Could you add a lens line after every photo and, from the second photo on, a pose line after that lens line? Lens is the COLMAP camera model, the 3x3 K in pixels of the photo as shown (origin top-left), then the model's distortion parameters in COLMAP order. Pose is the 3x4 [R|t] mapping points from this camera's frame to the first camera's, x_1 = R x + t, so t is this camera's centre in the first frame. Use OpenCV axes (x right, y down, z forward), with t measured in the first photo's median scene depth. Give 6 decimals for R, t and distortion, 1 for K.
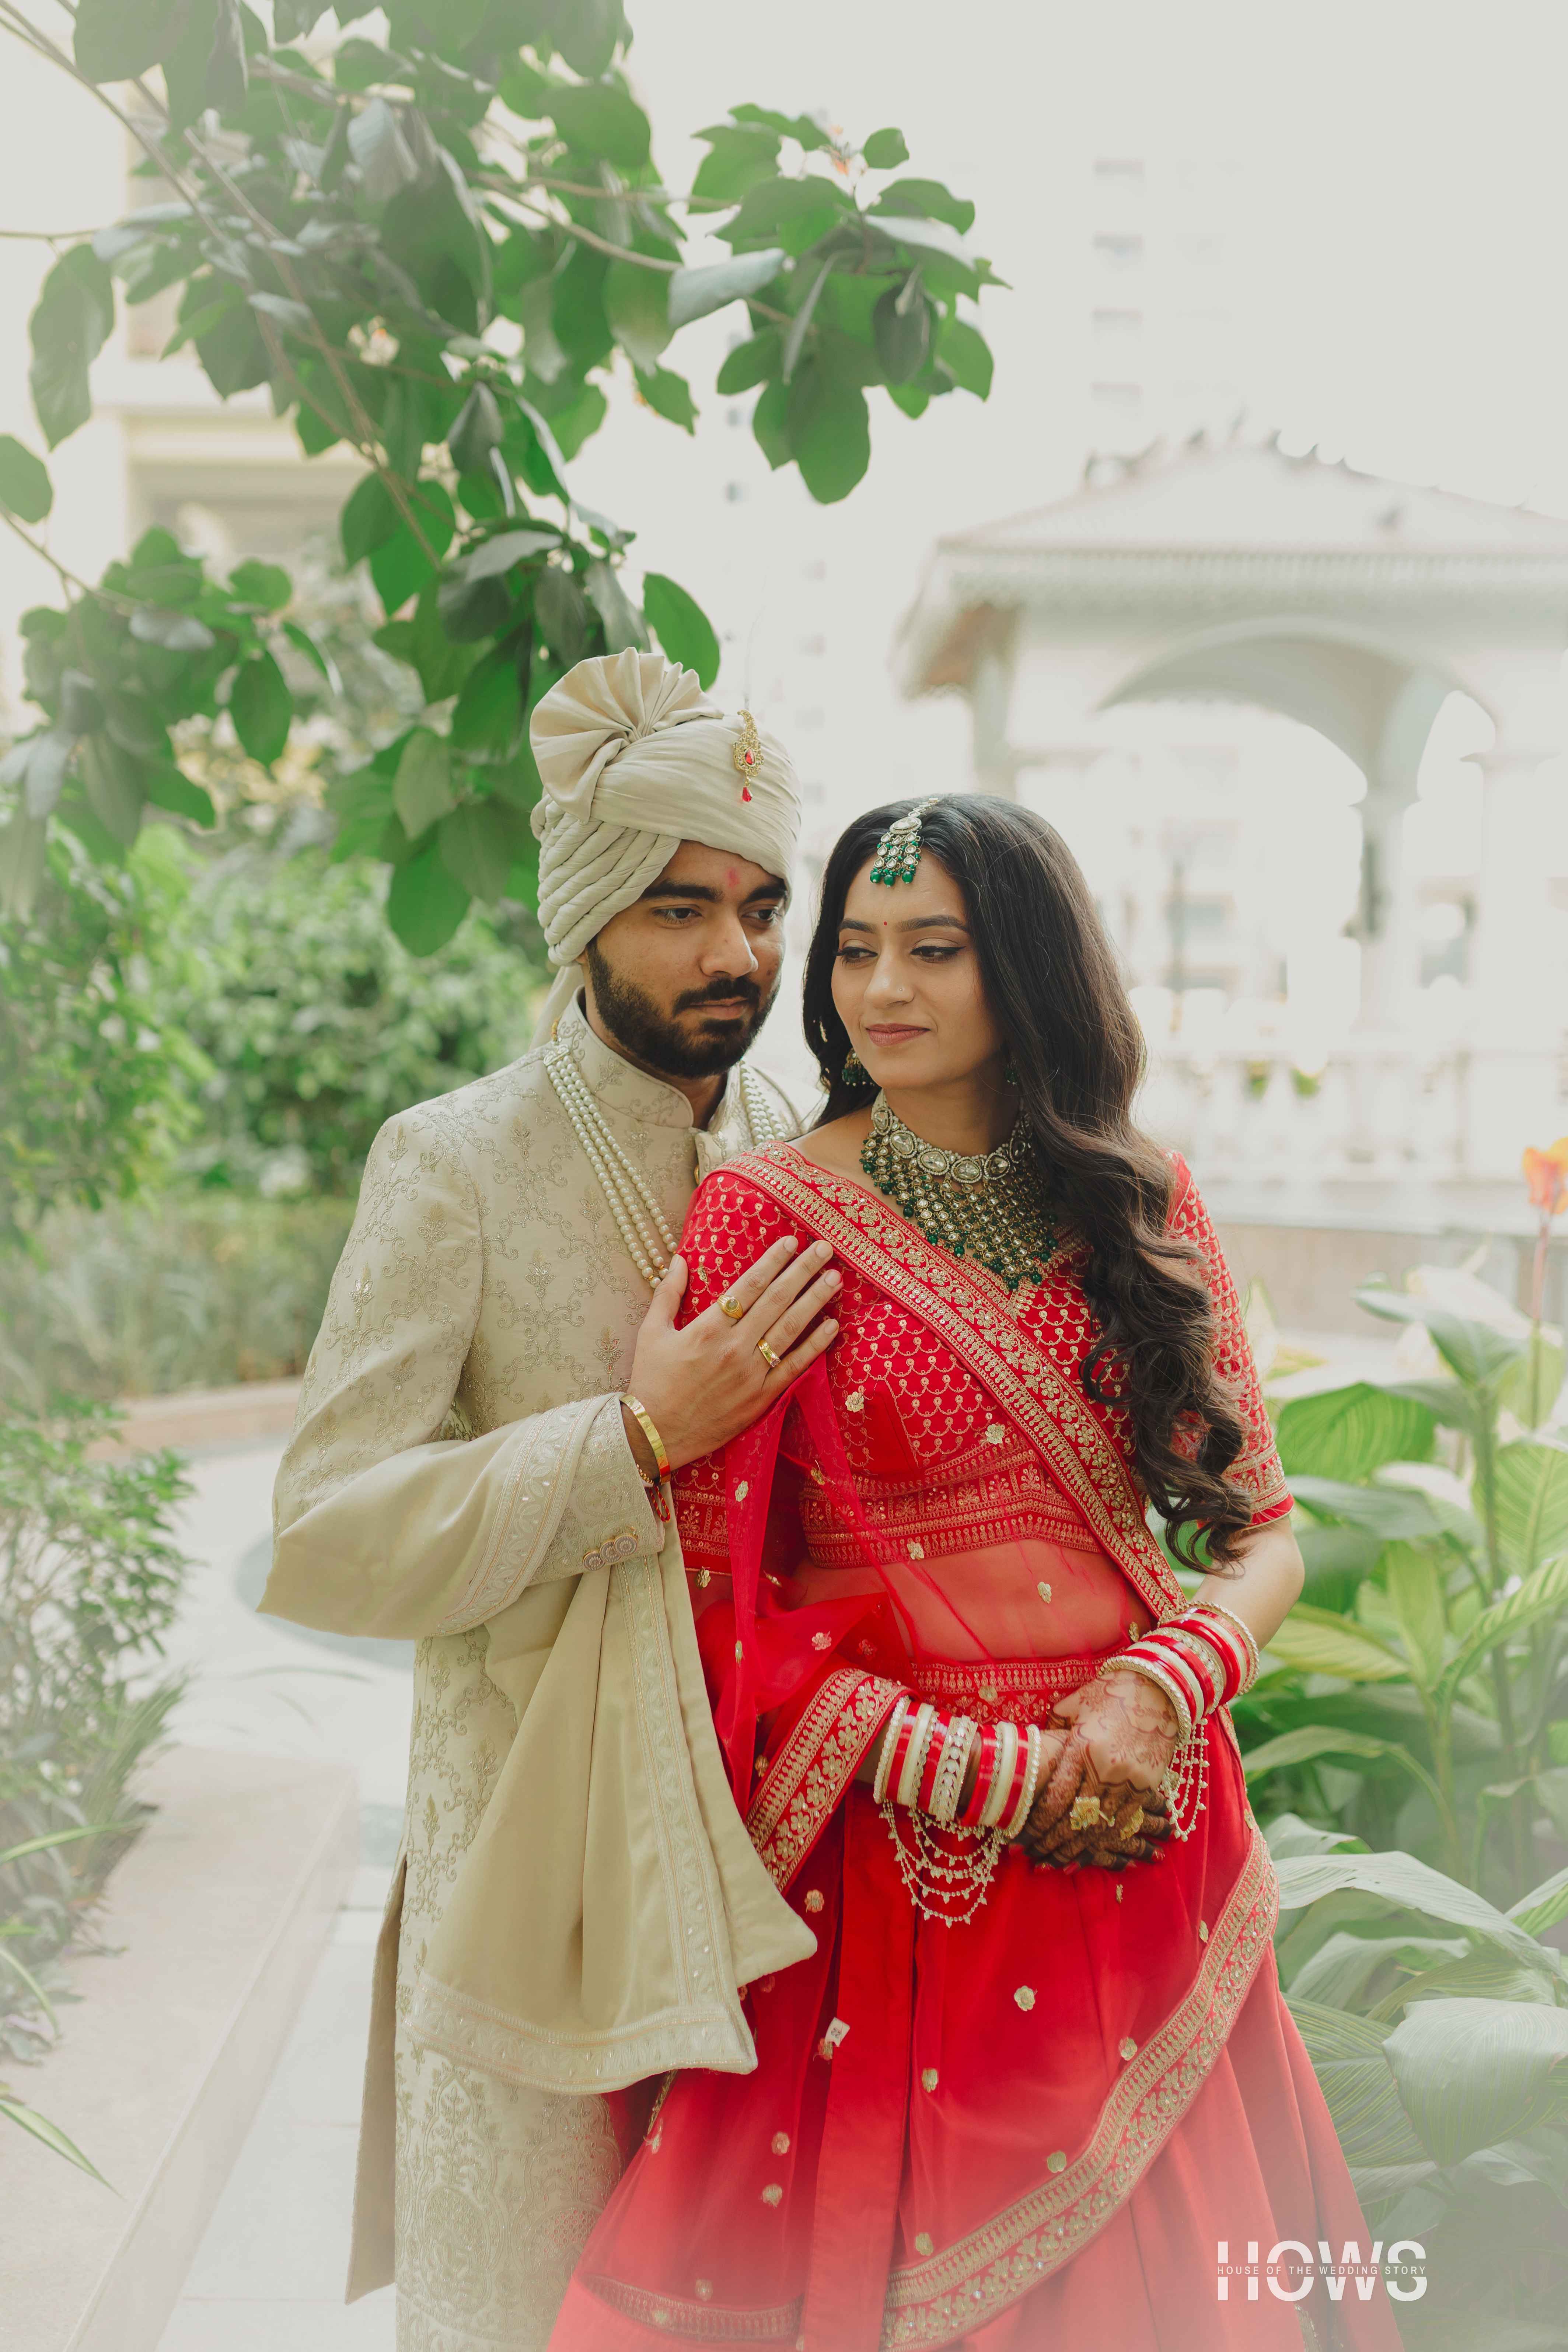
lens RADIAL K [[2427.7, 0, 788.1], [0, 2427.7, 1001.1], [0, 0, 1]] dist [0.010203, 0.009640]
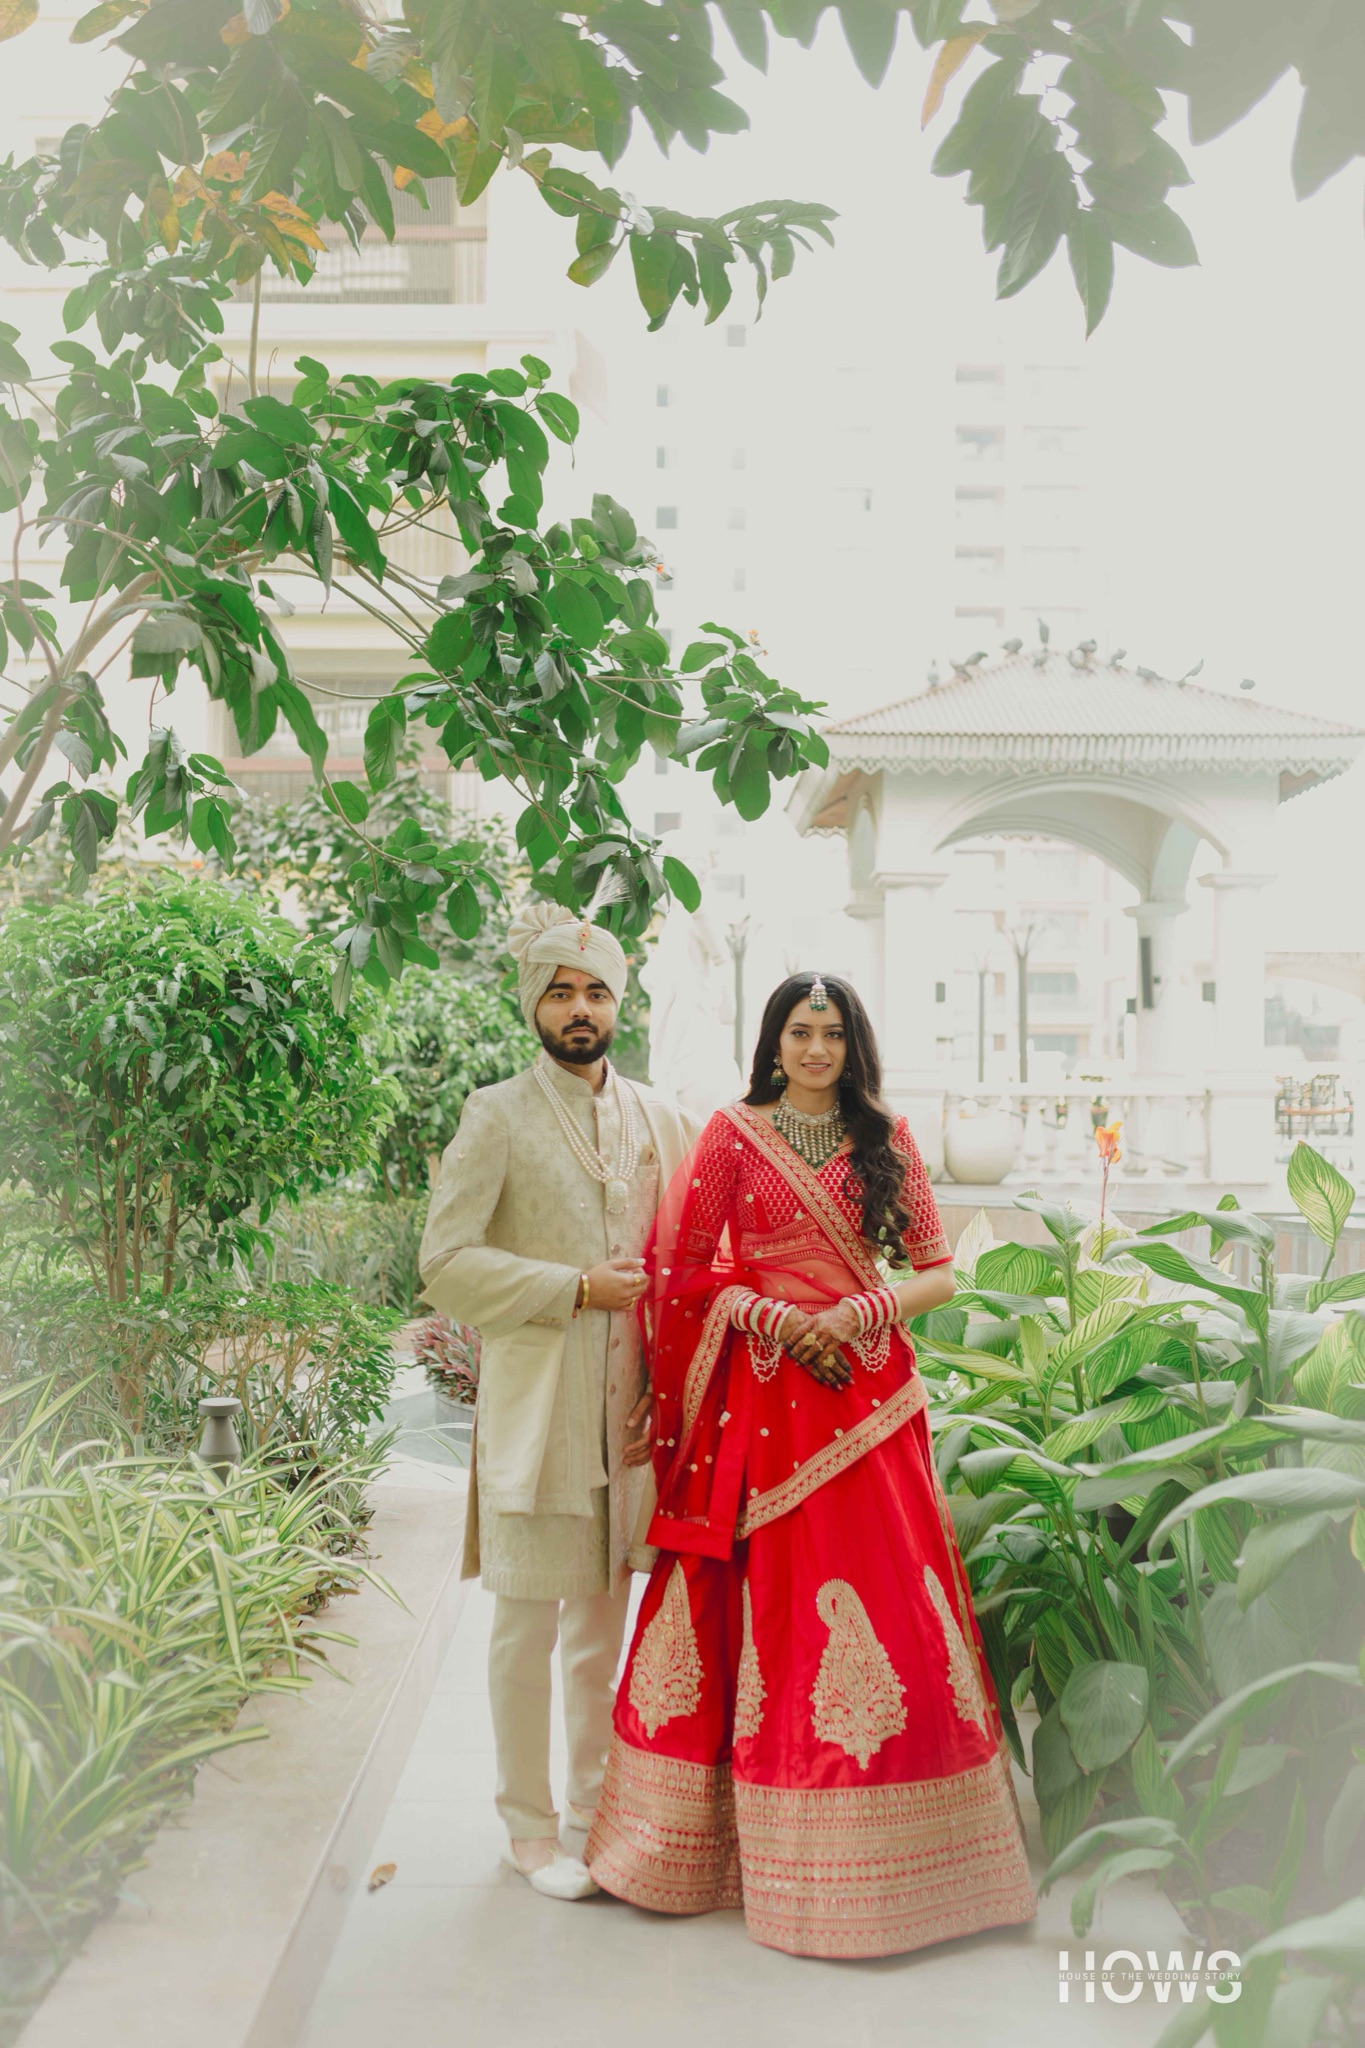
lens RADIAL K [[2029.0, 0, 723.0], [0, 2029.0, 1024.4], [0, 0, 1]] dist [-0.002802, -0.001274]
pose [[0.999977, -0.002838, 0.006087, -0.013536], [0.002942, 0.999849, -0.017137, 0.000957], [-0.006037, 0.017155, 0.999835, -0.634673]]
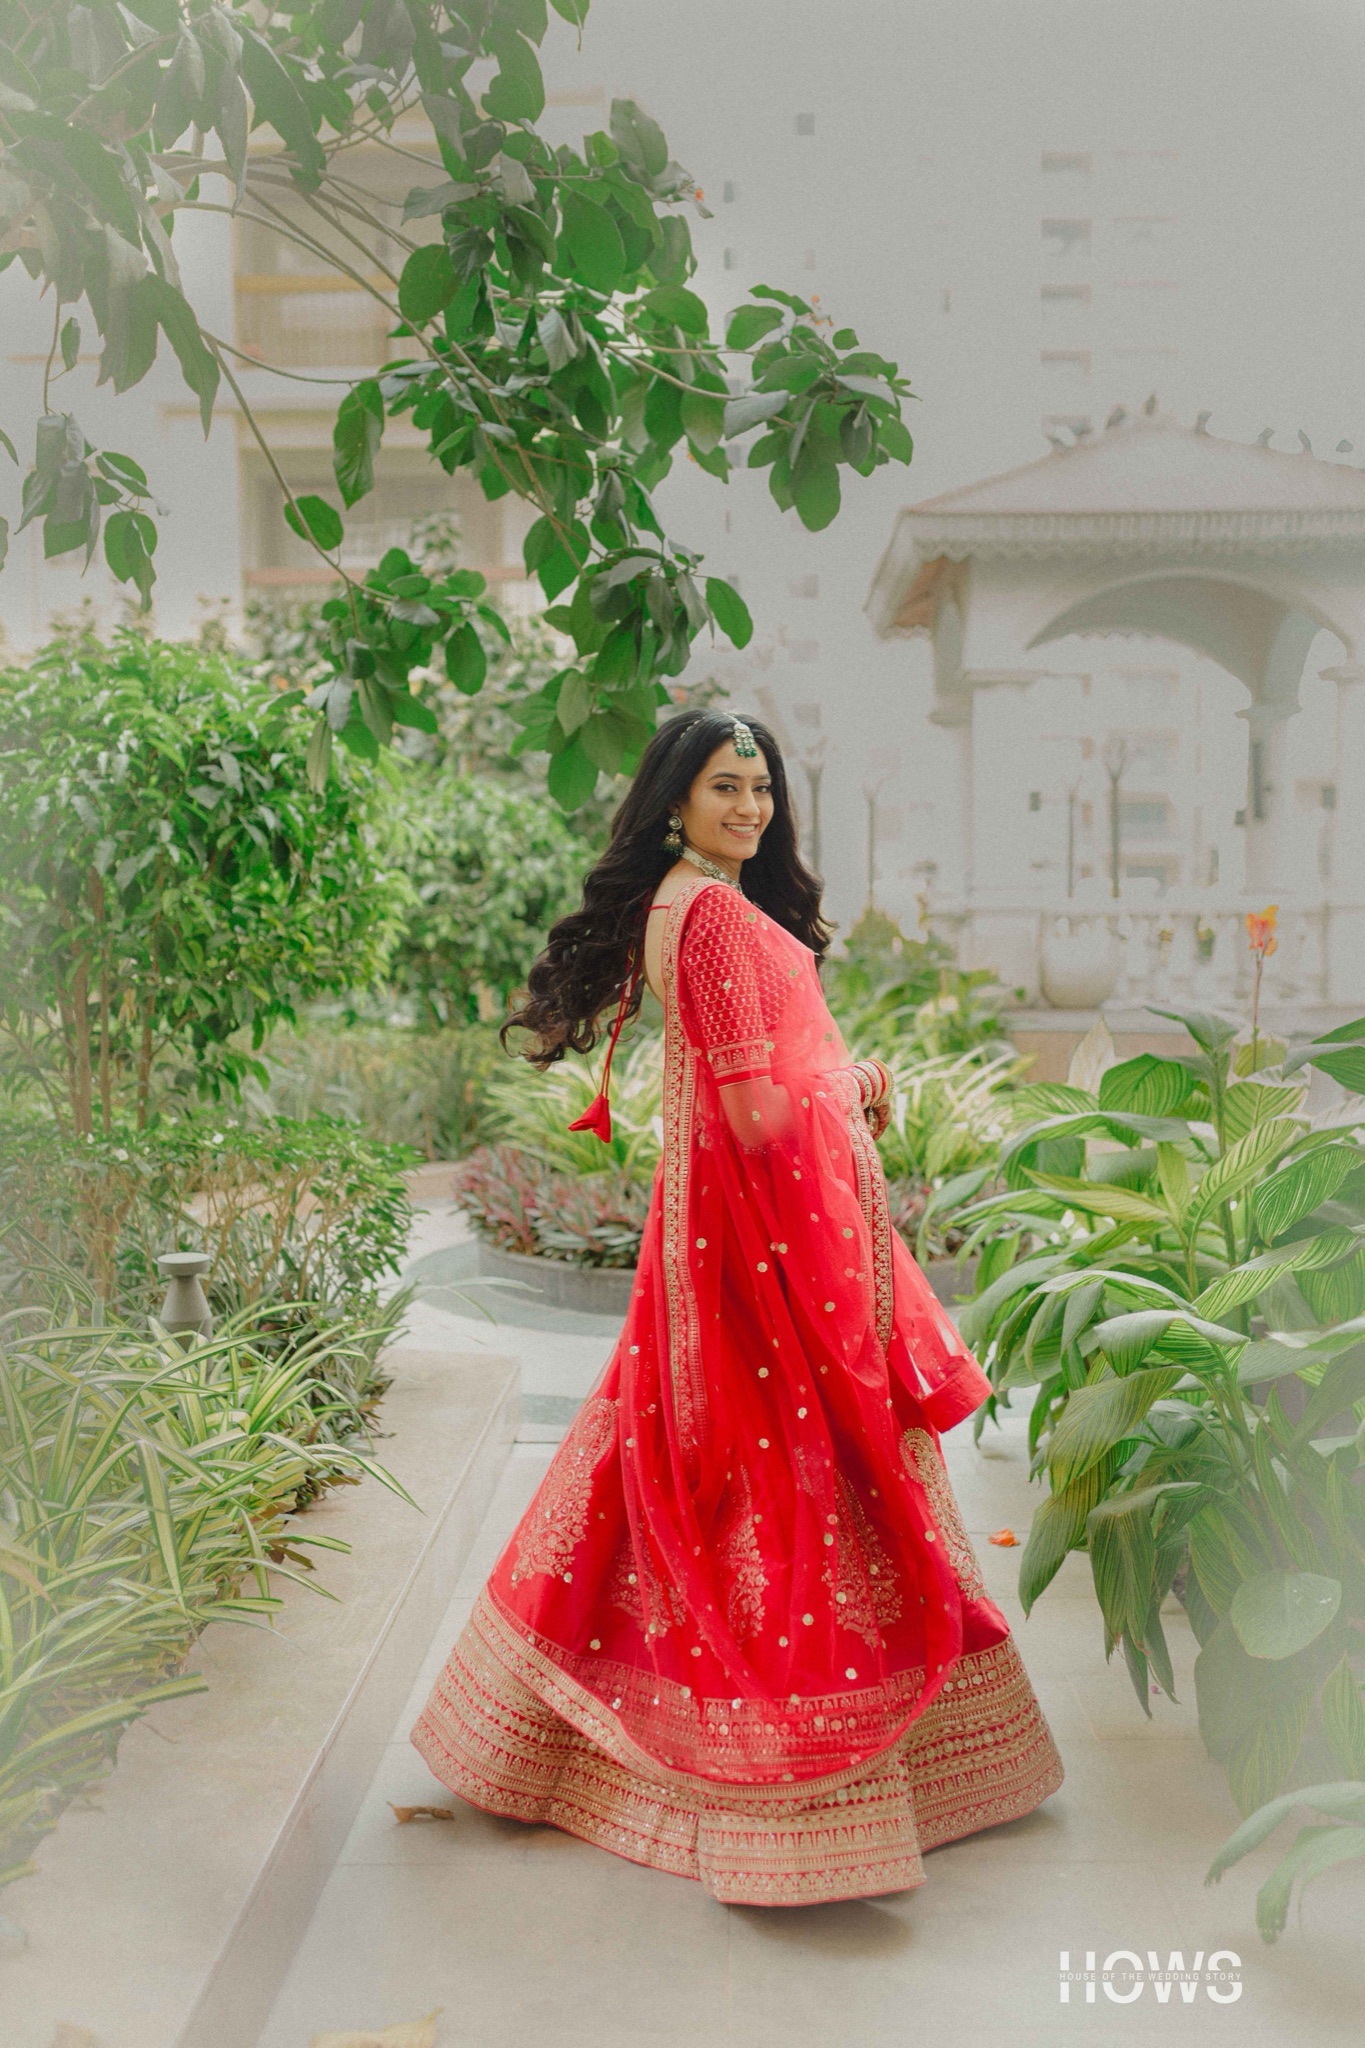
lens RADIAL K [[2088.2, 0, 774.4], [0, 2088.2, 1025.1], [0, 0, 1]] dist [0.004188, 0.007375]
pose [[0.999833, -0.016334, -0.008224, -0.004679], [0.016809, 0.997968, 0.061452, 0.038734], [0.007203, -0.061580, 0.998076, -0.390891]]
